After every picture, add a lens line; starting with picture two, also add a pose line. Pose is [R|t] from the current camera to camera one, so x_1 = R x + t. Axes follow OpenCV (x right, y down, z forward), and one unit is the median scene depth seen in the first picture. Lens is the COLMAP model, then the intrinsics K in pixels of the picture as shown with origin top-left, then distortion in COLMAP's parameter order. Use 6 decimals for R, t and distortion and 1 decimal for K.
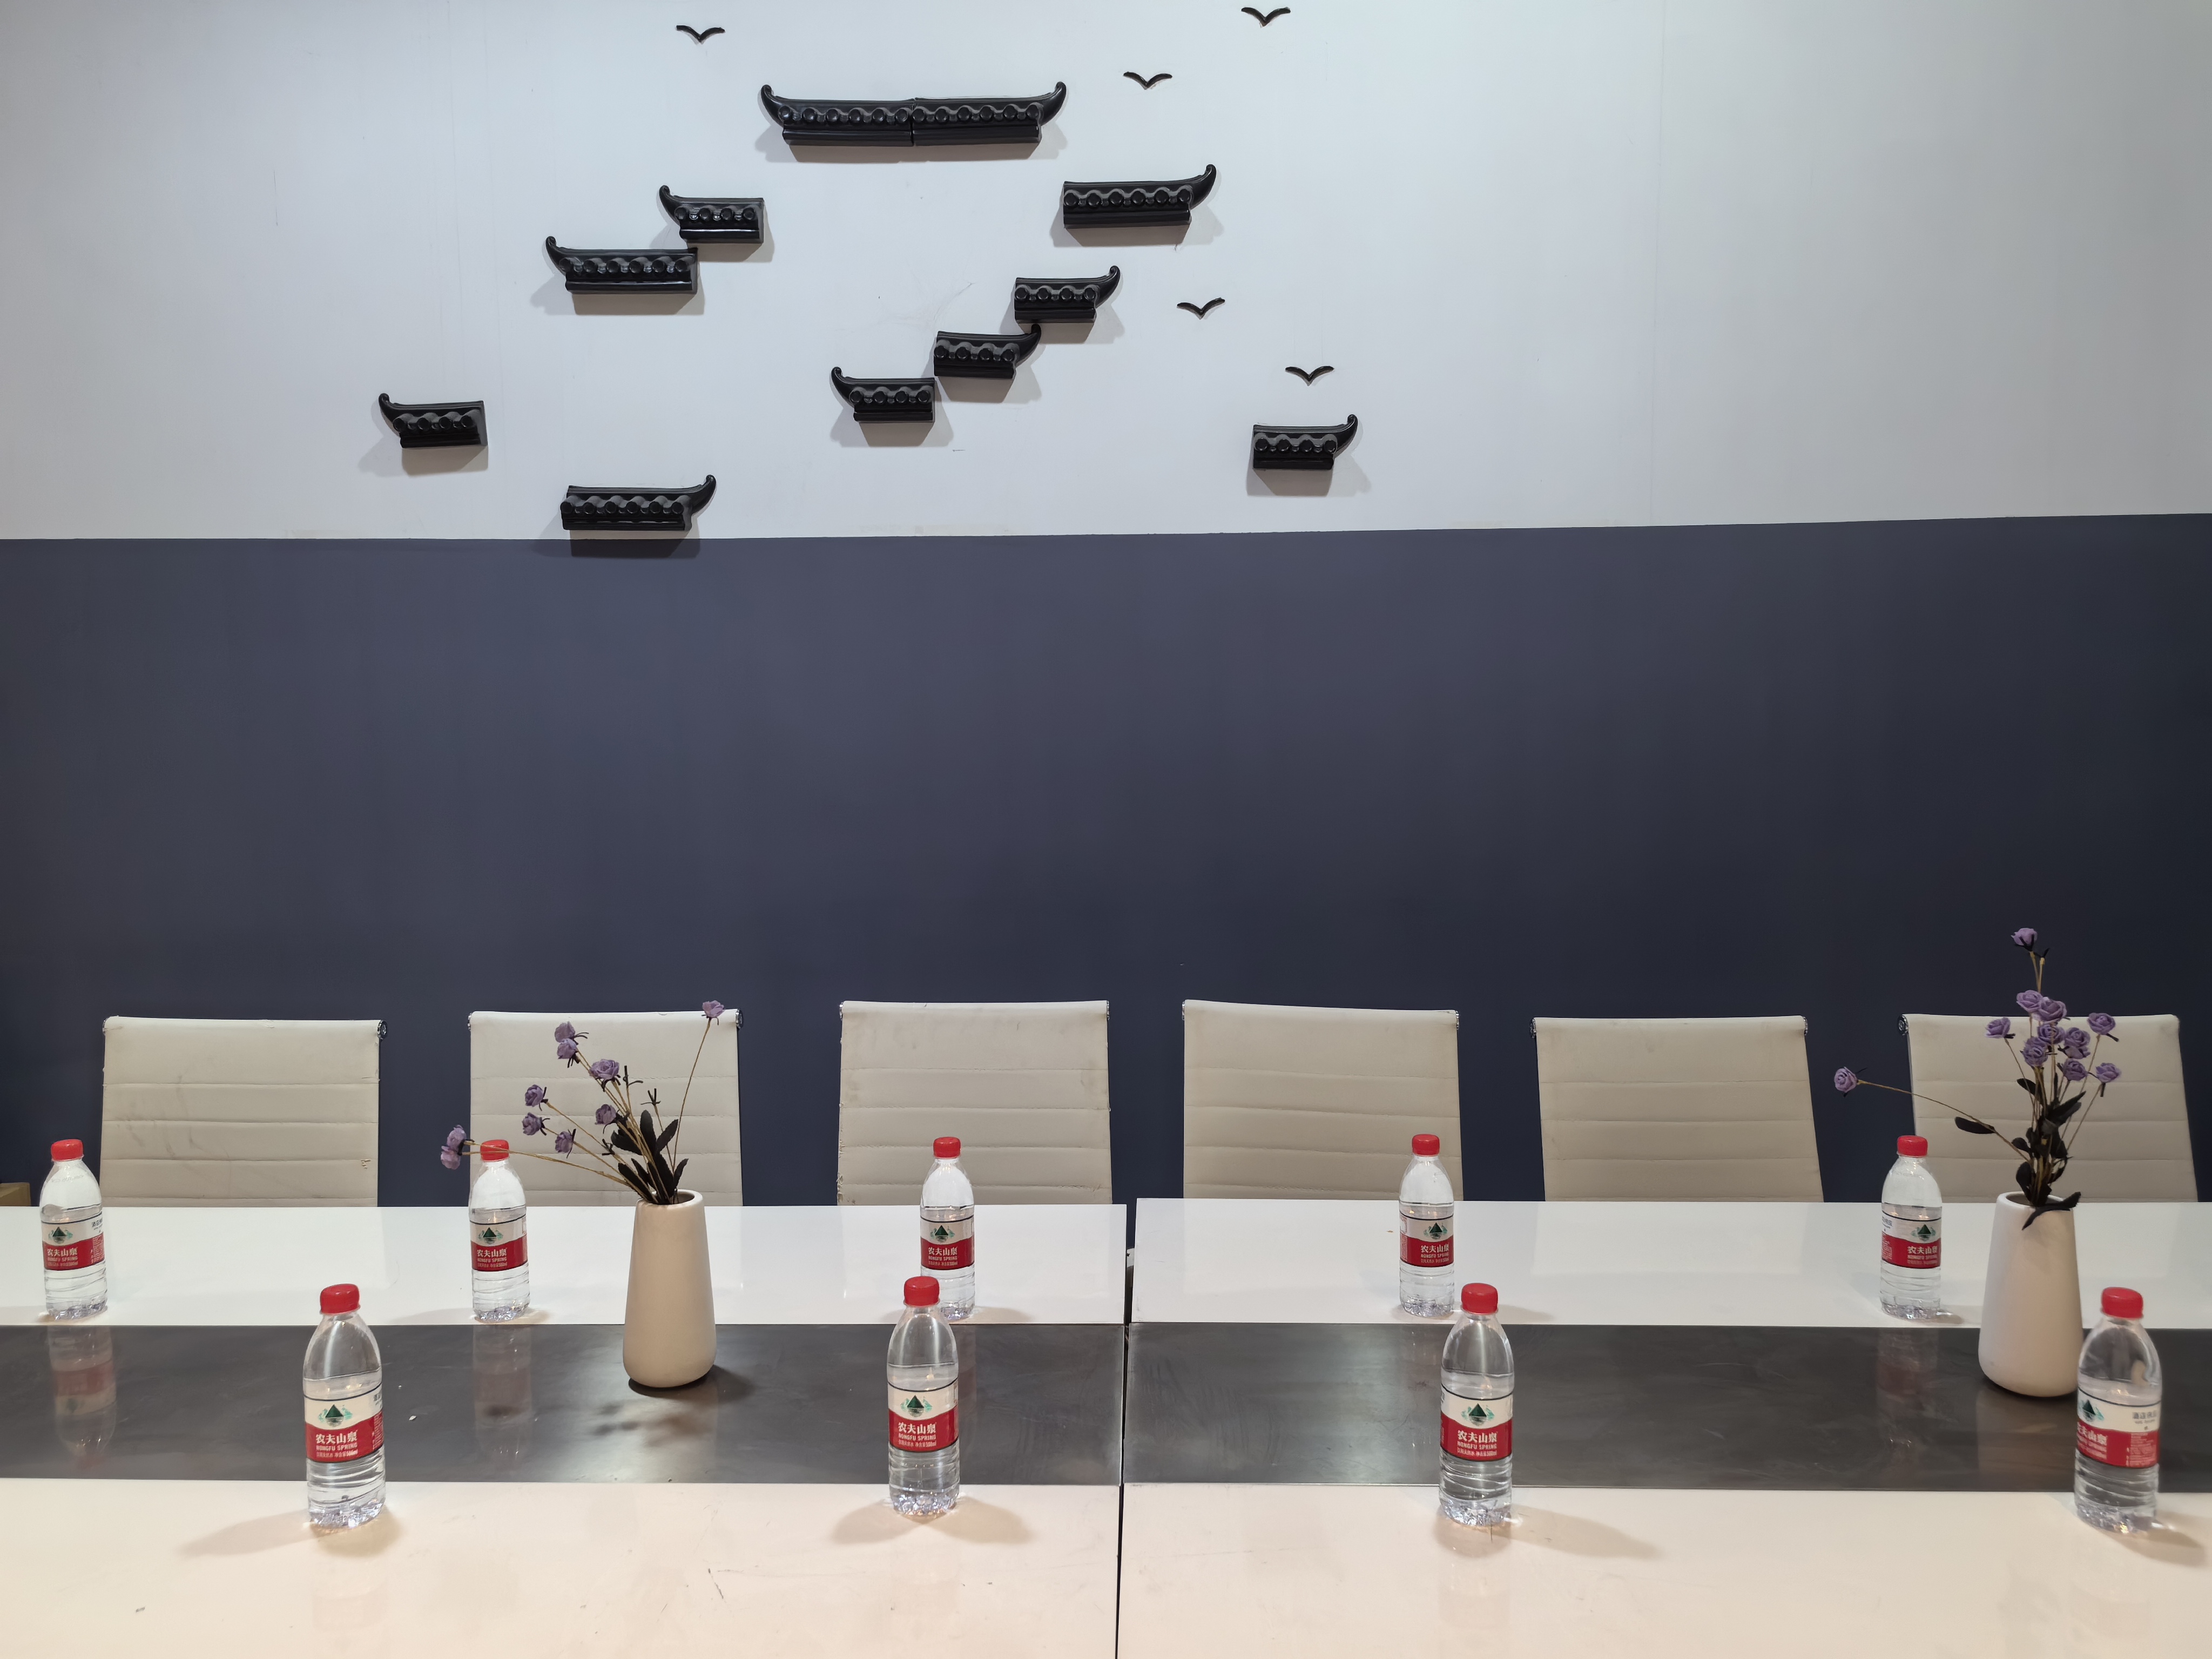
lens RADIAL K [[1737.4, 0, 1106.9], [0, 1737.4, 837.6], [0, 0, 1]] dist [0.005482, -0.001676]
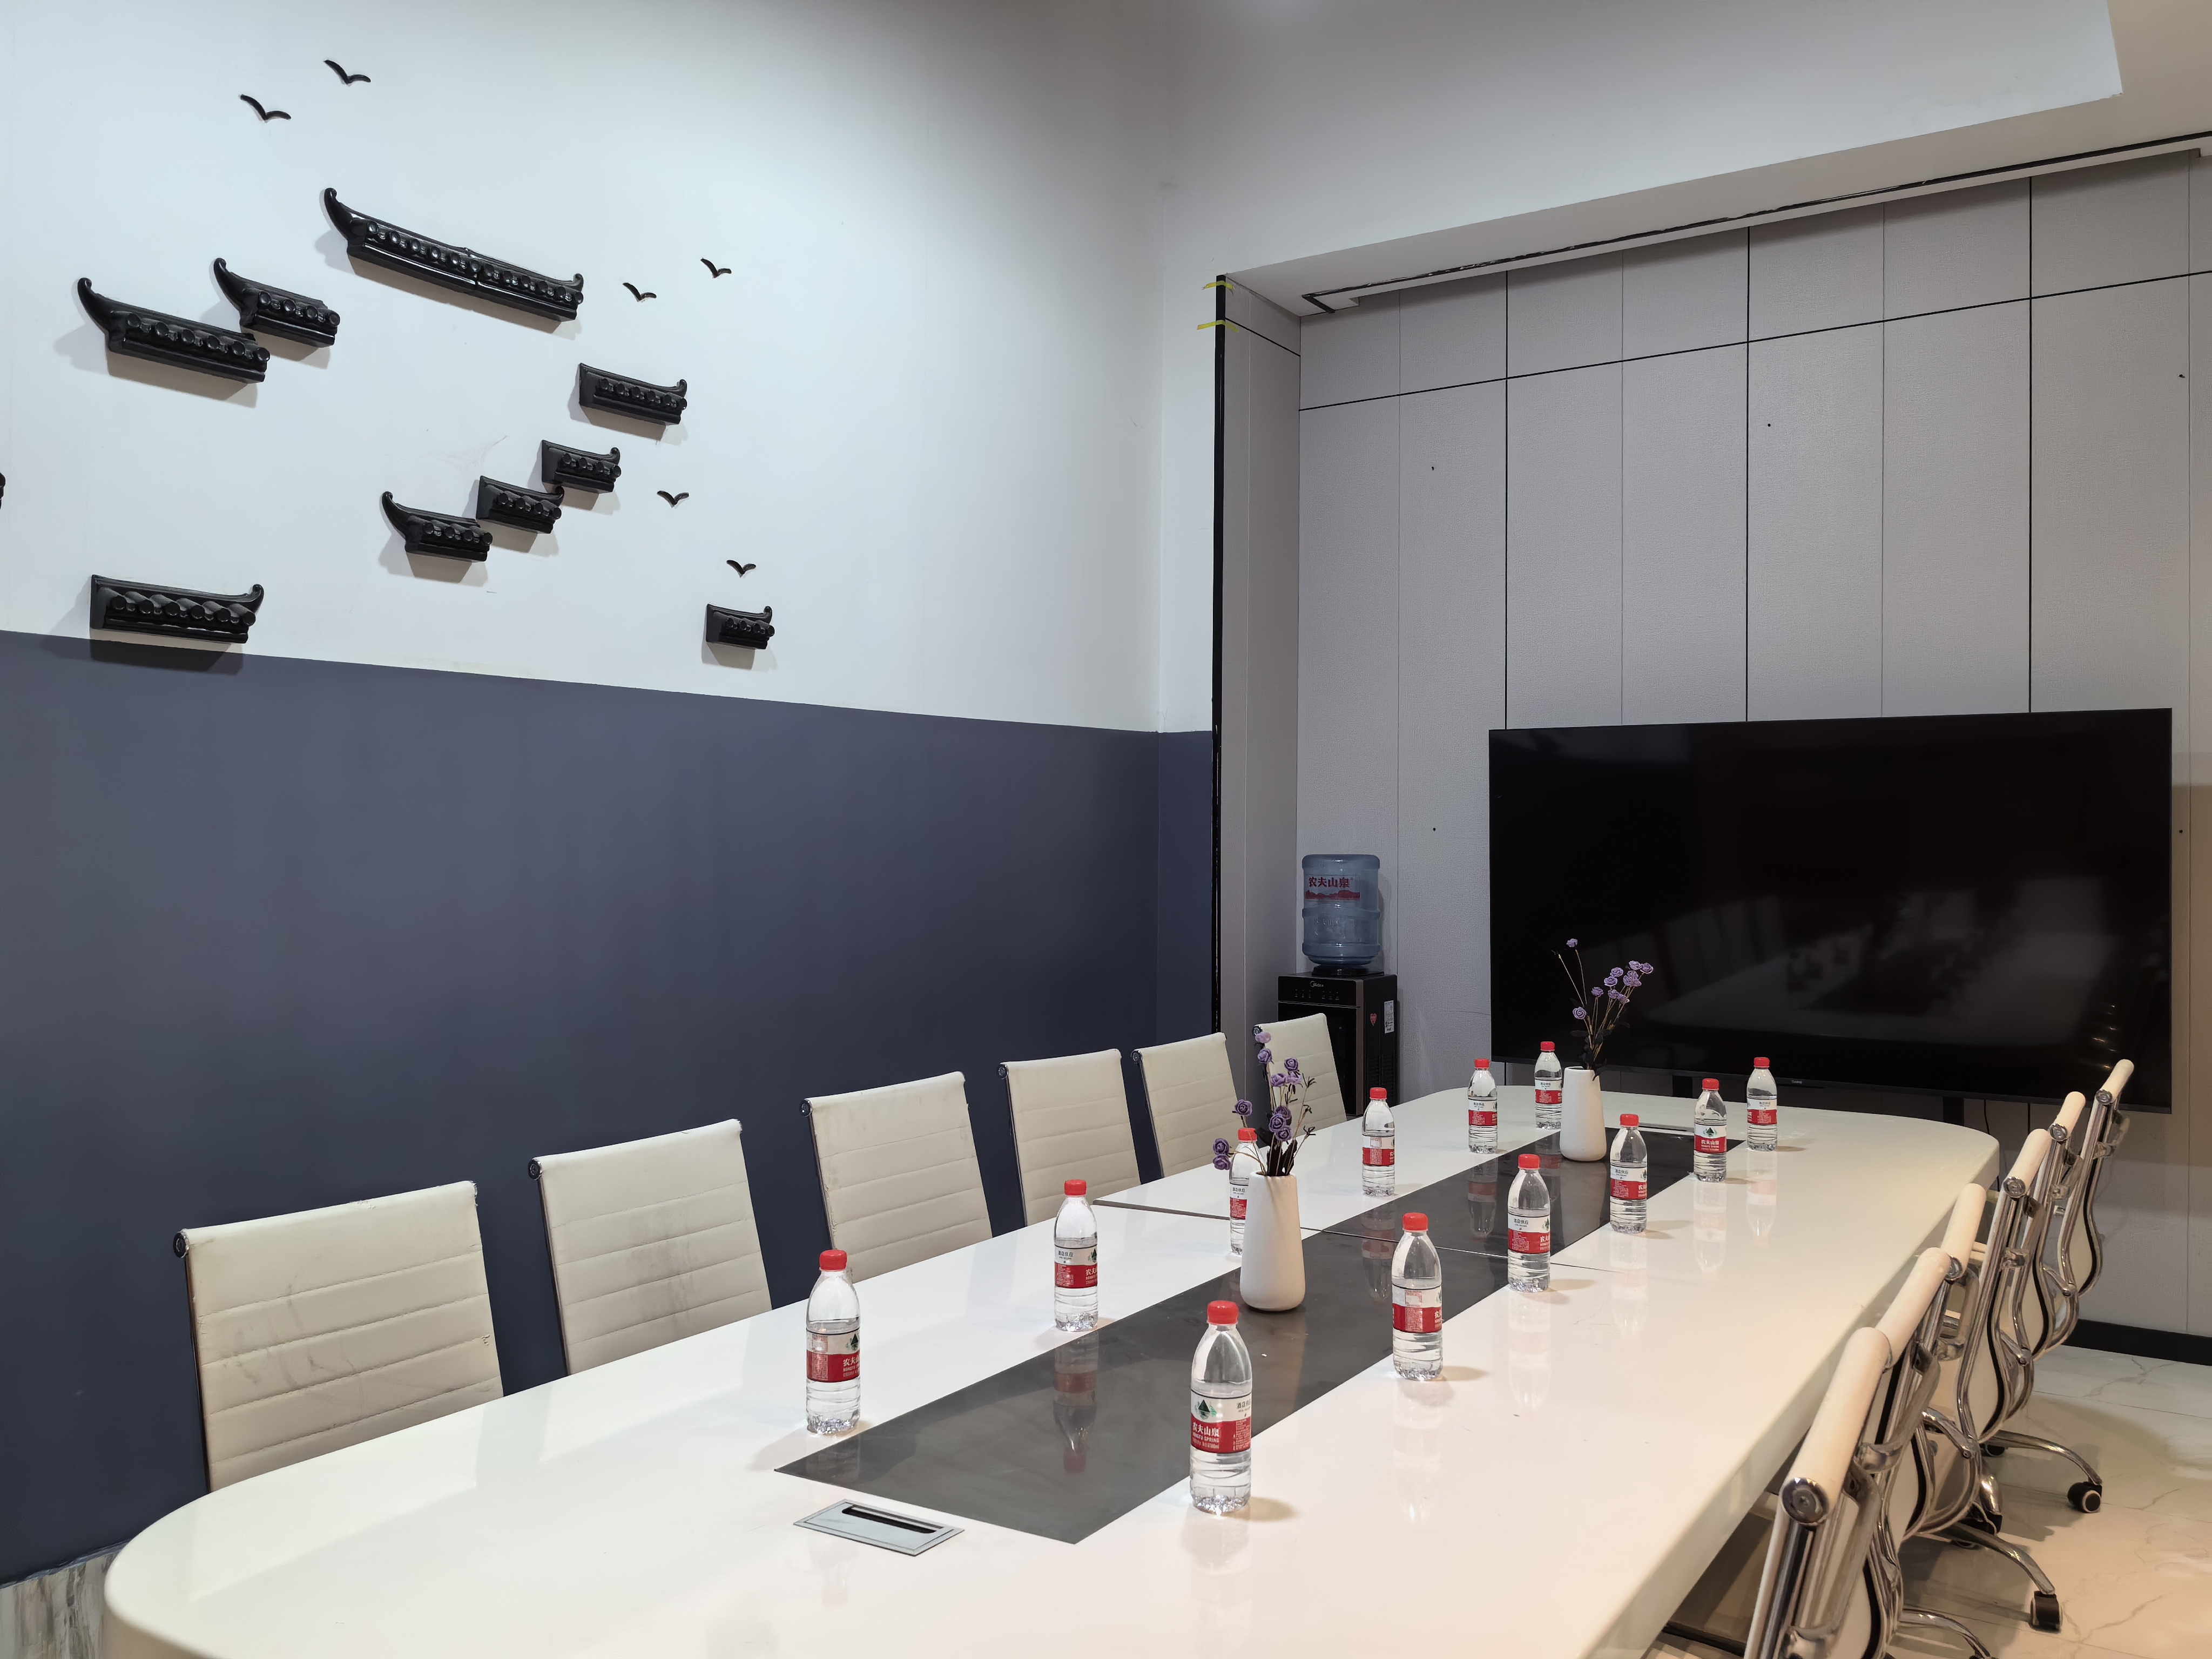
lens RADIAL K [[1737.4, 0, 1108.3], [0, 1737.4, 828.7], [0, 0, 1]] dist [0.005482, -0.001676]
pose [[0.530867, 0.011367, 0.847379, -0.761312], [0.073500, 0.995525, -0.059400, 0.001374], [-0.844262, 0.093815, 0.527656, 0.173900]]
